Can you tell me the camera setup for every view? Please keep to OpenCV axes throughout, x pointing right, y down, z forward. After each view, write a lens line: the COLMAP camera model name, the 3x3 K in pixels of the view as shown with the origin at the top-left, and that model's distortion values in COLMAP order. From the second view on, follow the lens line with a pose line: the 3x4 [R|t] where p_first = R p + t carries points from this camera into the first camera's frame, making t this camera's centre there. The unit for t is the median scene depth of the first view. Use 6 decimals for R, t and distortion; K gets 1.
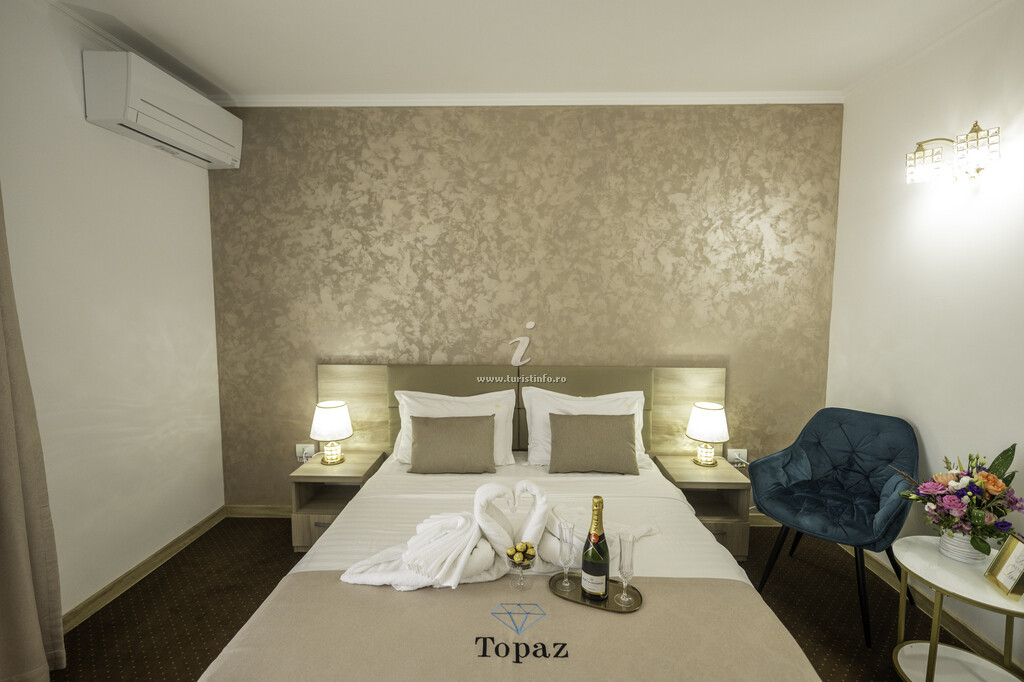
lens RADIAL K [[486.6, 0, 507.9], [0, 486.6, 338.9], [0, 0, 1]] dist [0.005180, 0.000513]
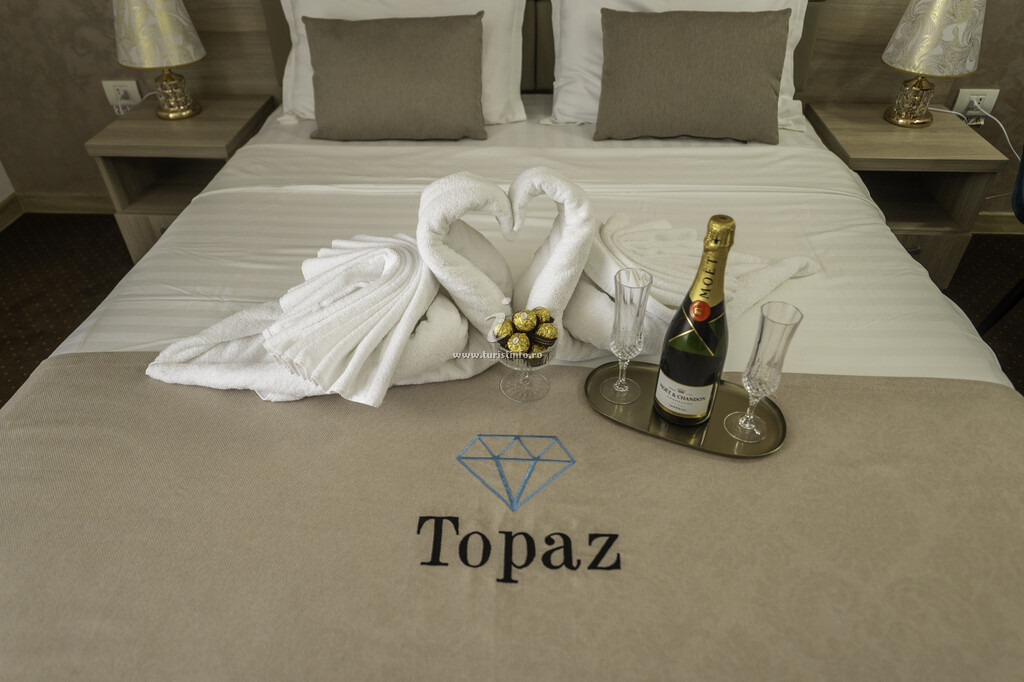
lens RADIAL K [[711.6, 0, 507.2], [0, 711.6, 341.8], [0, 0, 1]] dist [-0.013753, 0.010163]
pose [[0.999597, 0.008137, -0.027208, 0.027826], [0.007696, 0.844605, 0.535335, 0.097776], [0.027336, -0.535328, 0.844202, 0.440464]]
